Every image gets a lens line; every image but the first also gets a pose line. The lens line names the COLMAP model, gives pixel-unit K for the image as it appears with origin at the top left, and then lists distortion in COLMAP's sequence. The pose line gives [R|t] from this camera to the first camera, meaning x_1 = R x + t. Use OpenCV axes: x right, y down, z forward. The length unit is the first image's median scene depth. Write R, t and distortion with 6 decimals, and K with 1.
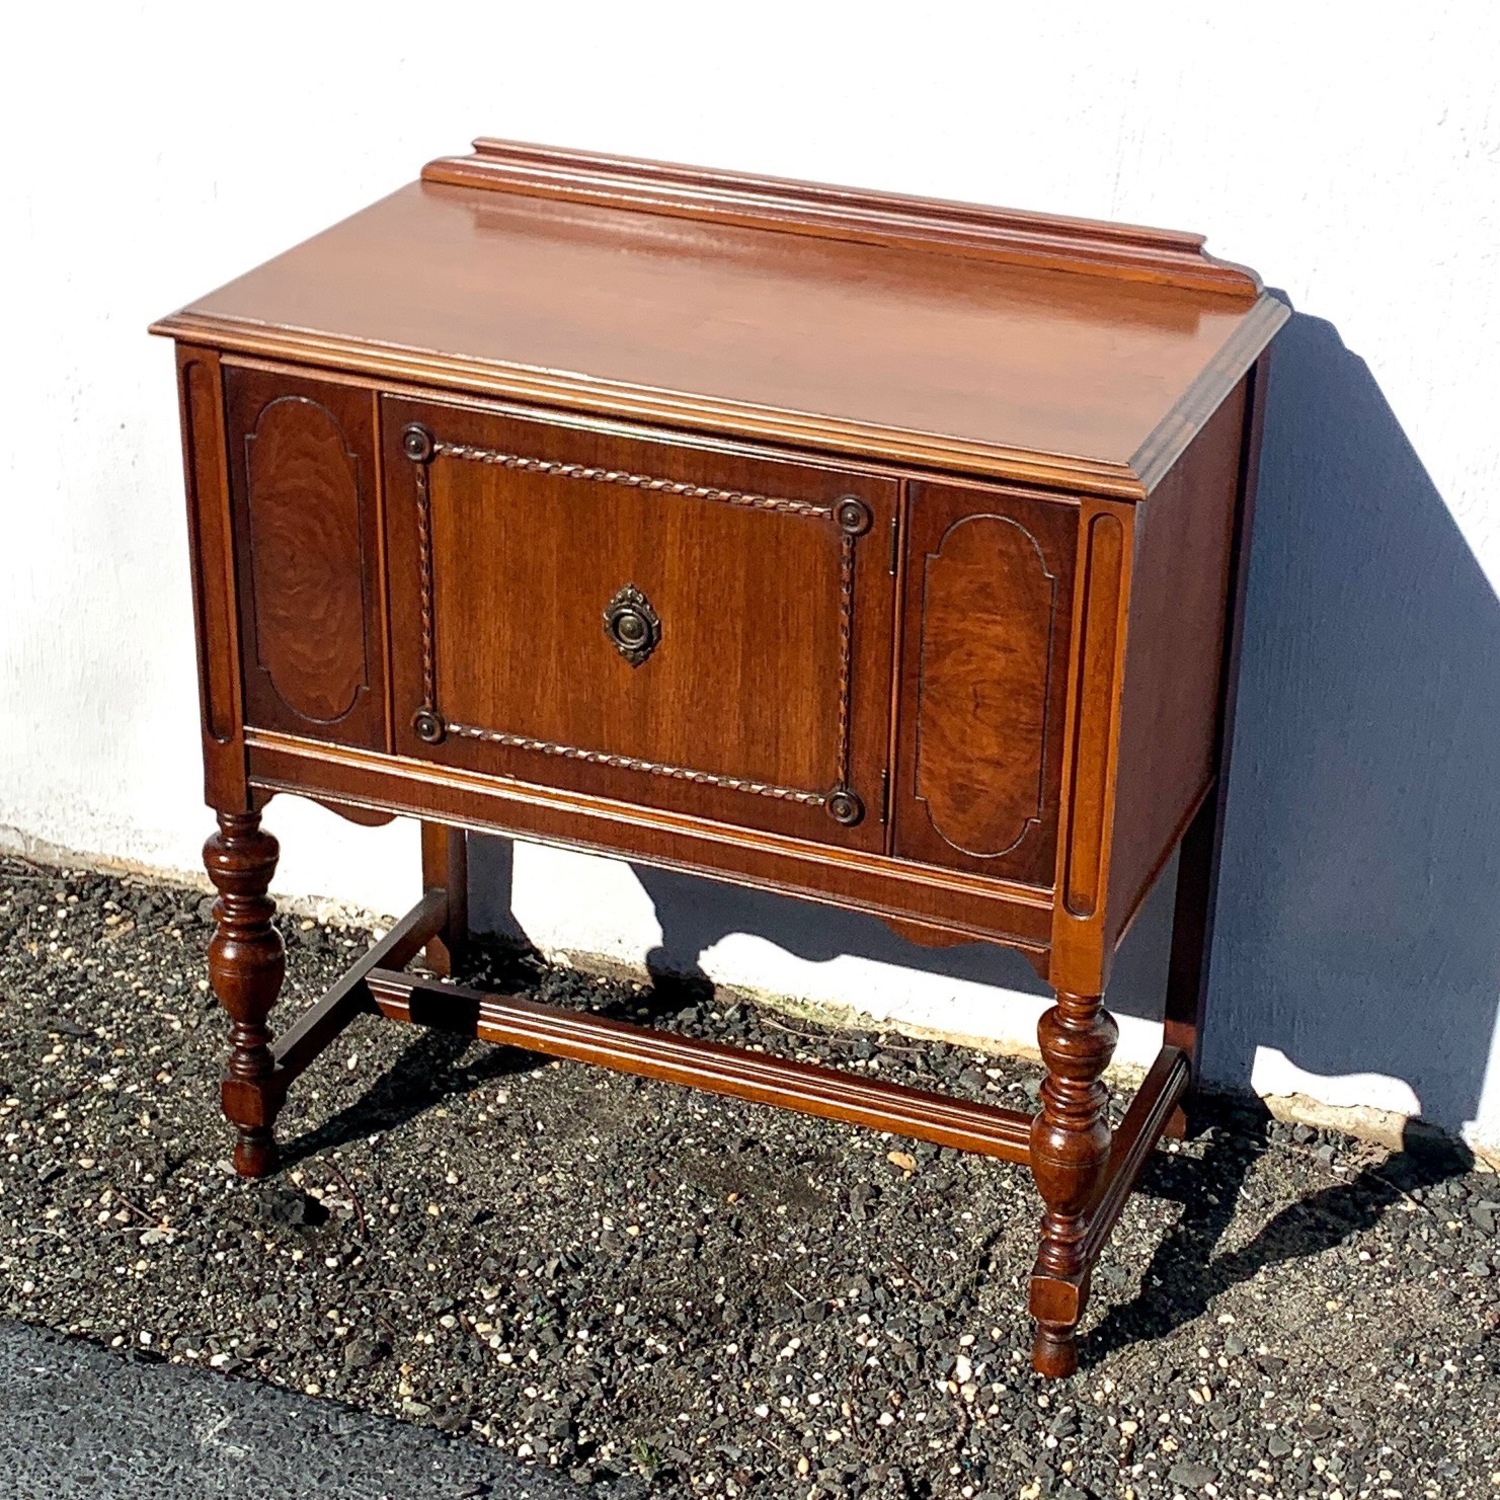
lens RADIAL K [[3109.4, 0, 855.3], [0, 3109.4, 674.5], [0, 0, 1]] dist [0.143100, 0.000000]
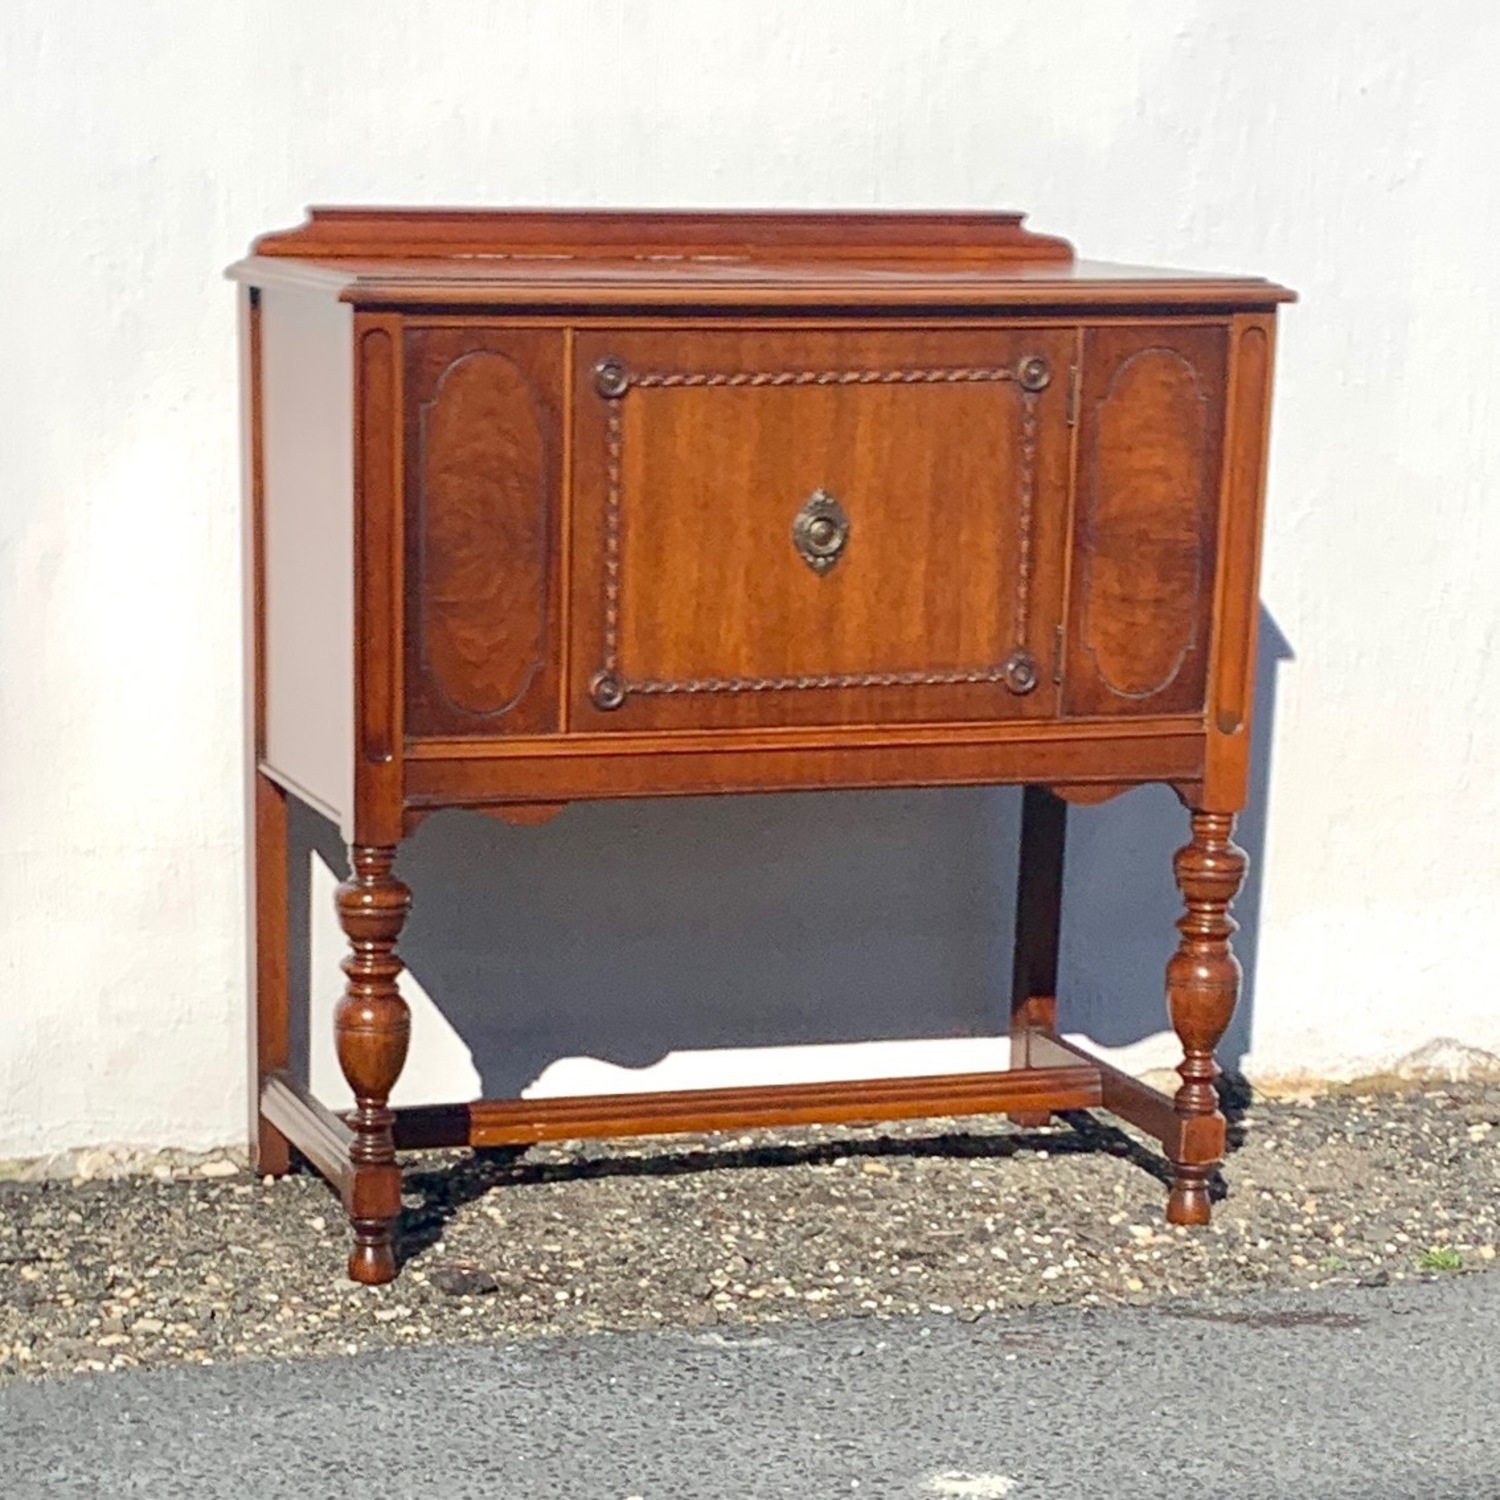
lens RADIAL K [[4002.6, 0, 668.5], [0, 4002.6, 1211.3], [0, 0, 1]] dist [0.181222, 0.000000]
pose [[0.787883, -0.175219, 0.590372, -0.885016], [0.271089, 0.959468, -0.077018, 0.273410], [-0.552948, 0.220724, 0.803448, -0.010427]]
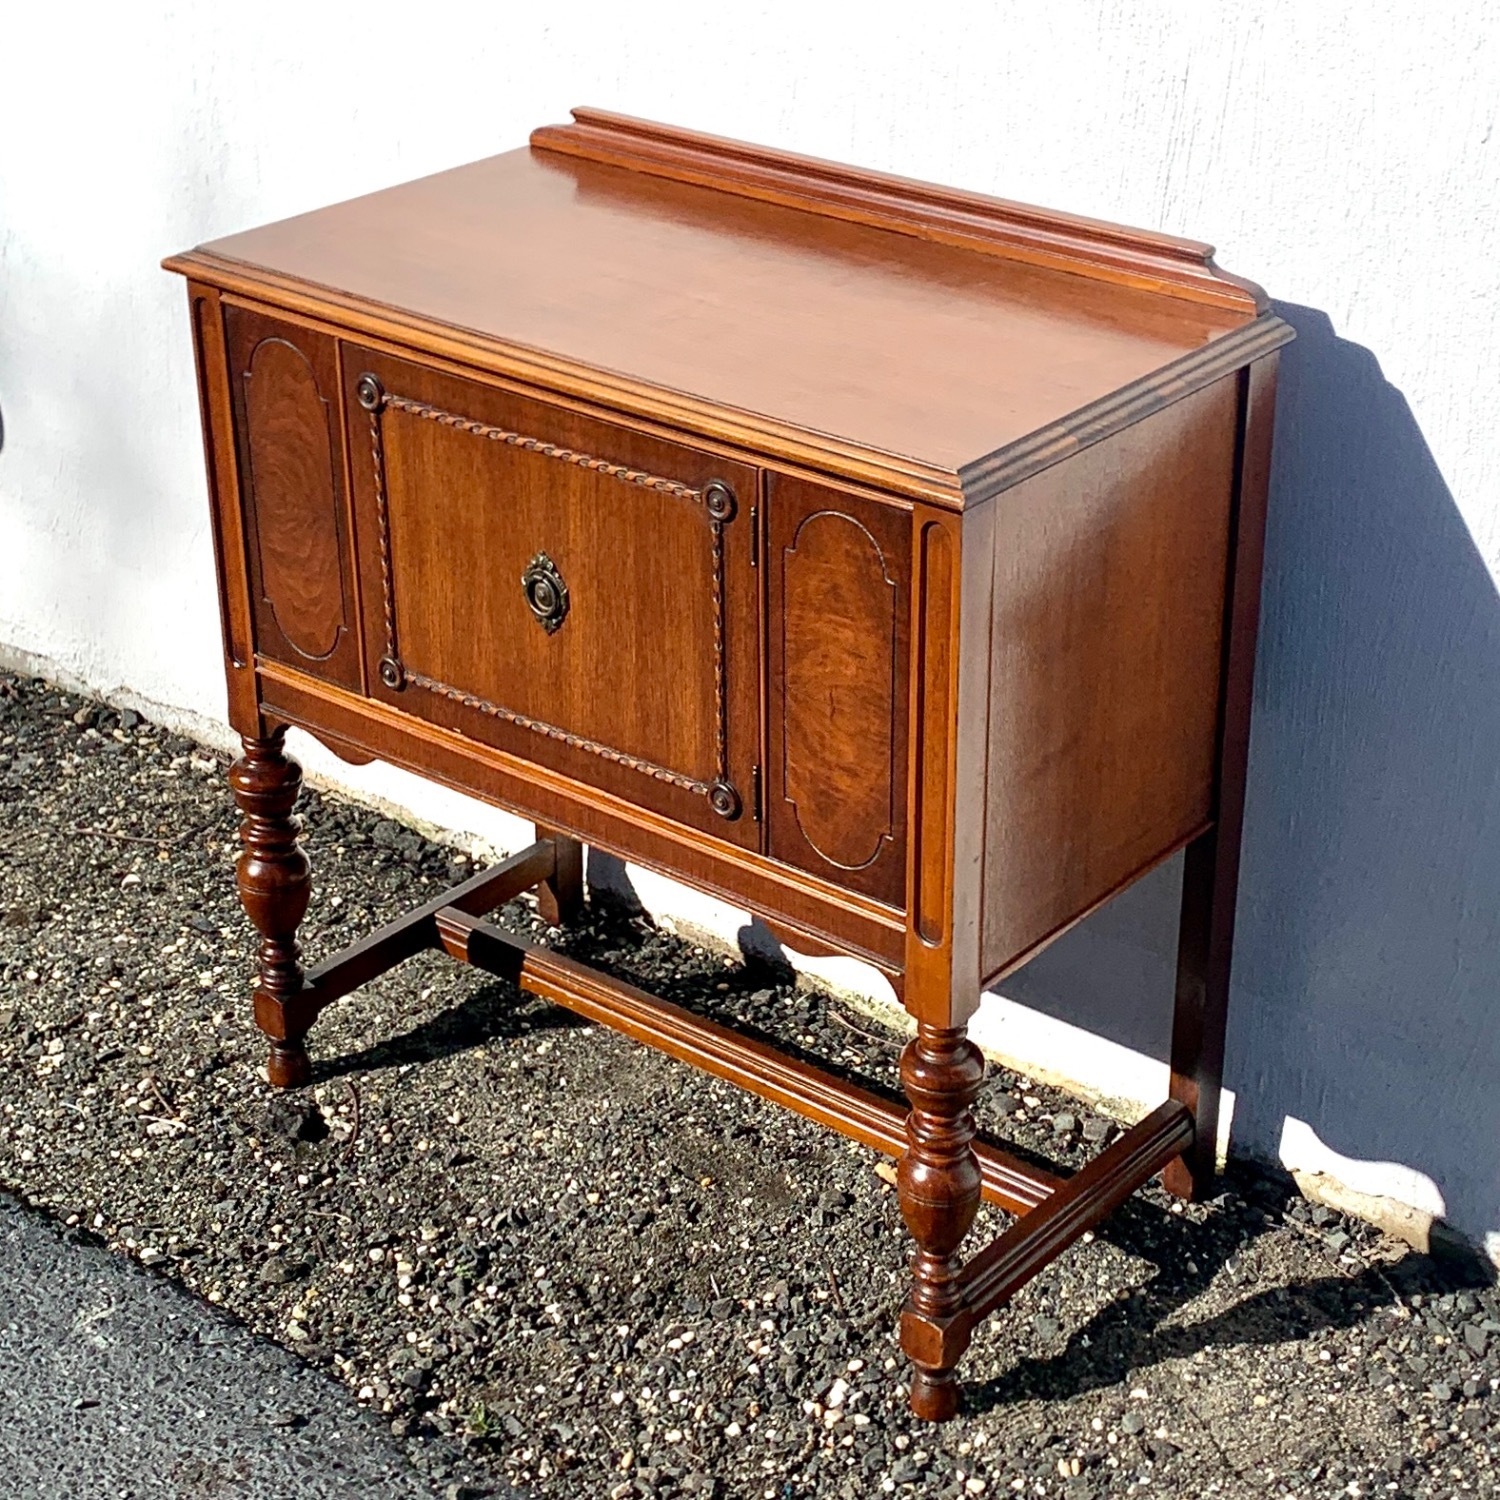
lens RADIAL K [[2934.5, 0, 802.6], [0, 2934.5, 666.2], [0, 0, 1]] dist [0.134509, 0.000000]
pose [[0.948712, 0.110366, -0.296251, 0.267065], [-0.110424, 0.993746, 0.016592, -0.015820], [0.296230, 0.016972, 0.954966, 0.116757]]
